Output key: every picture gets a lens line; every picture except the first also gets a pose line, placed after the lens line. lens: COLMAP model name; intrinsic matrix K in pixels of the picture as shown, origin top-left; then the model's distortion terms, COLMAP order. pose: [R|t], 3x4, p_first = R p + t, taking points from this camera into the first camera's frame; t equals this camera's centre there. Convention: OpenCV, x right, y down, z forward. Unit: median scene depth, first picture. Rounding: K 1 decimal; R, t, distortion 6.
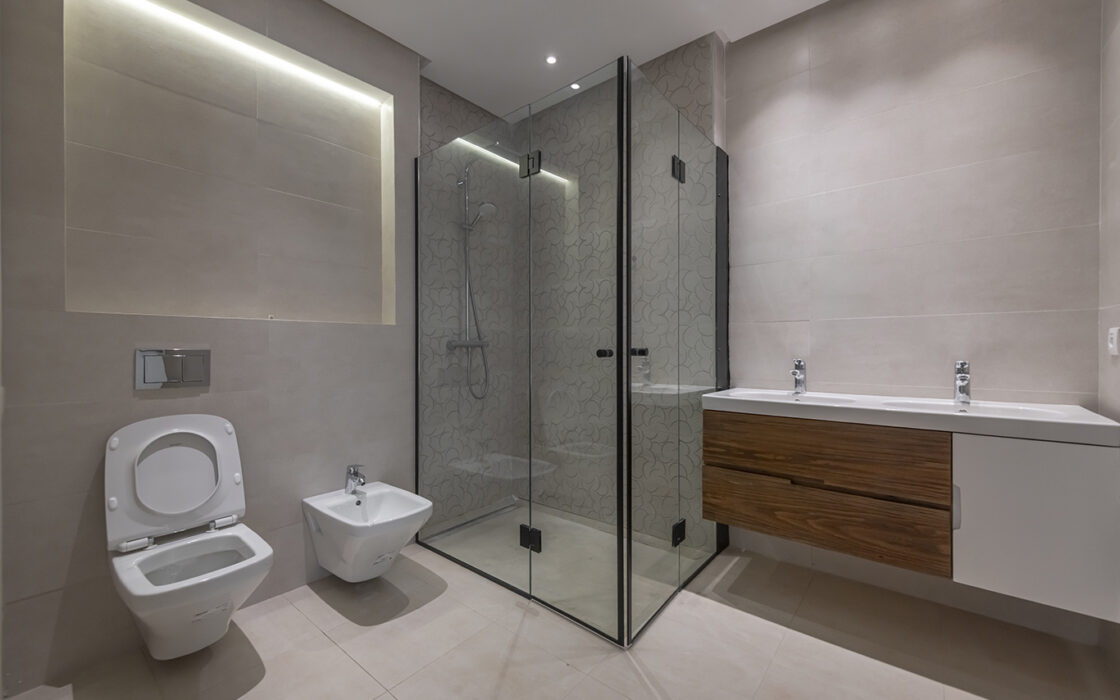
lens RADIAL K [[452.2, 0, 560.4], [0, 452.2, 349.5], [0, 0, 1]] dist [0.000664, -0.000156]
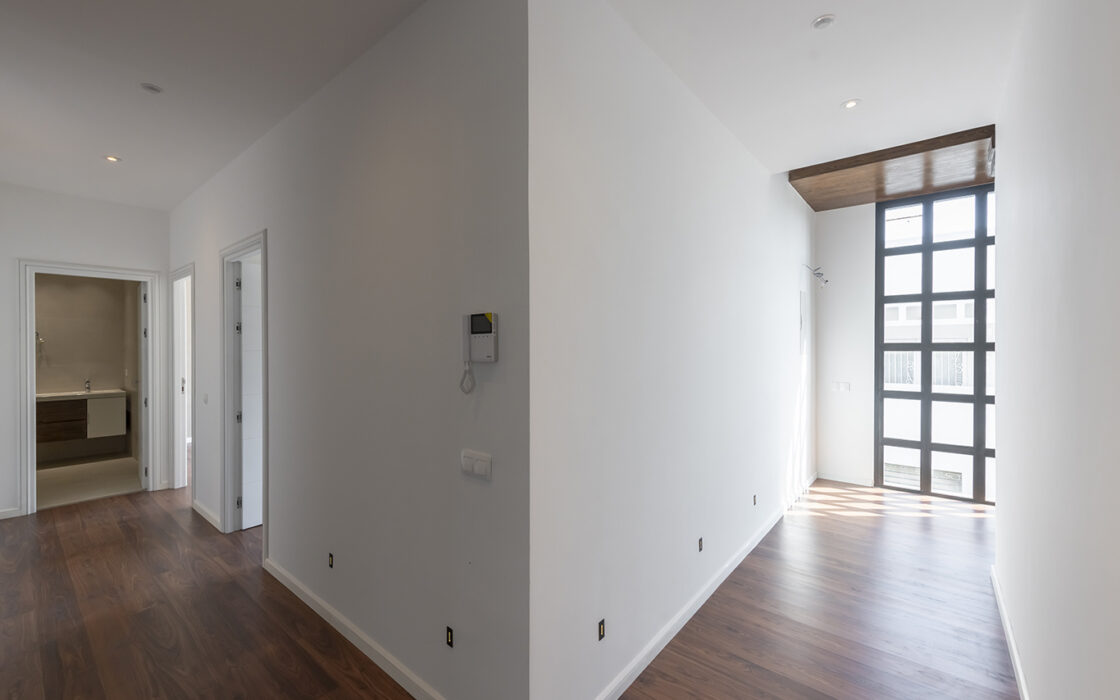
lens RADIAL K [[452.2, 0, 563.0], [0, 452.2, 348.8], [0, 0, 1]] dist [0.000664, -0.000156]
pose [[-0.011719, -0.005410, 0.999917, -2.940170], [0.013671, 0.999891, 0.005570, -0.204122], [-0.999838, 0.013735, -0.011644, -2.924821]]
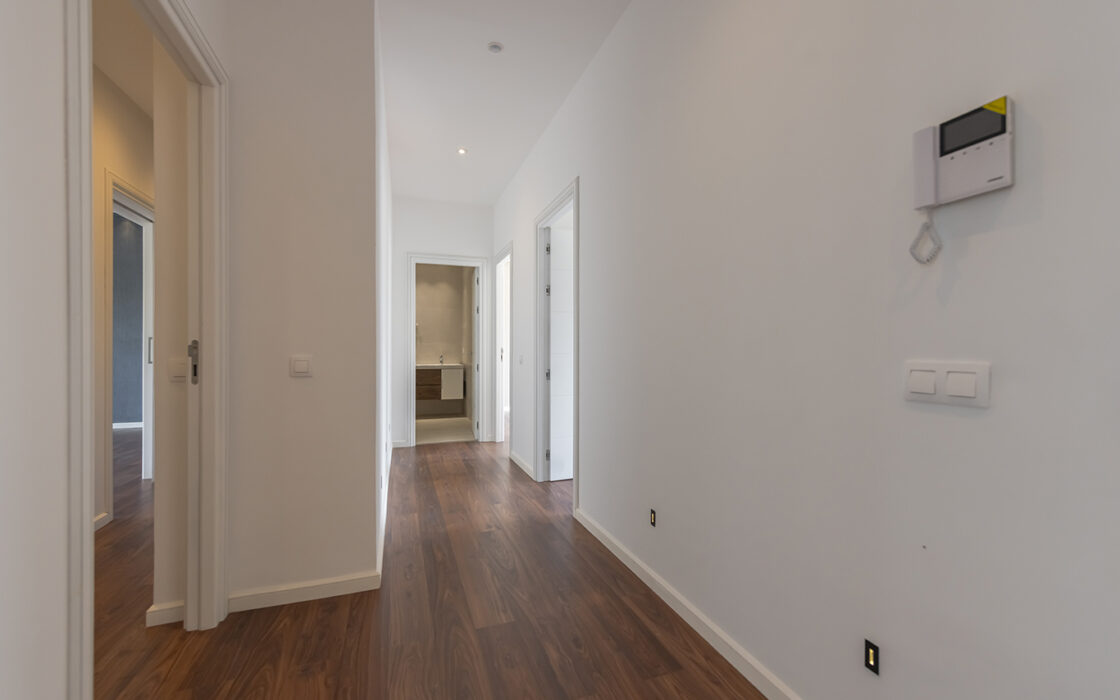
lens RADIAL K [[452.2, 0, 557.0], [0, 452.2, 351.4], [0, 0, 1]] dist [0.000664, -0.000156]
pose [[0.512425, -0.000407, 0.858732, -2.682714], [0.011297, 0.999917, -0.006268, 0.035397], [-0.858658, 0.012913, 0.512387, -2.577823]]
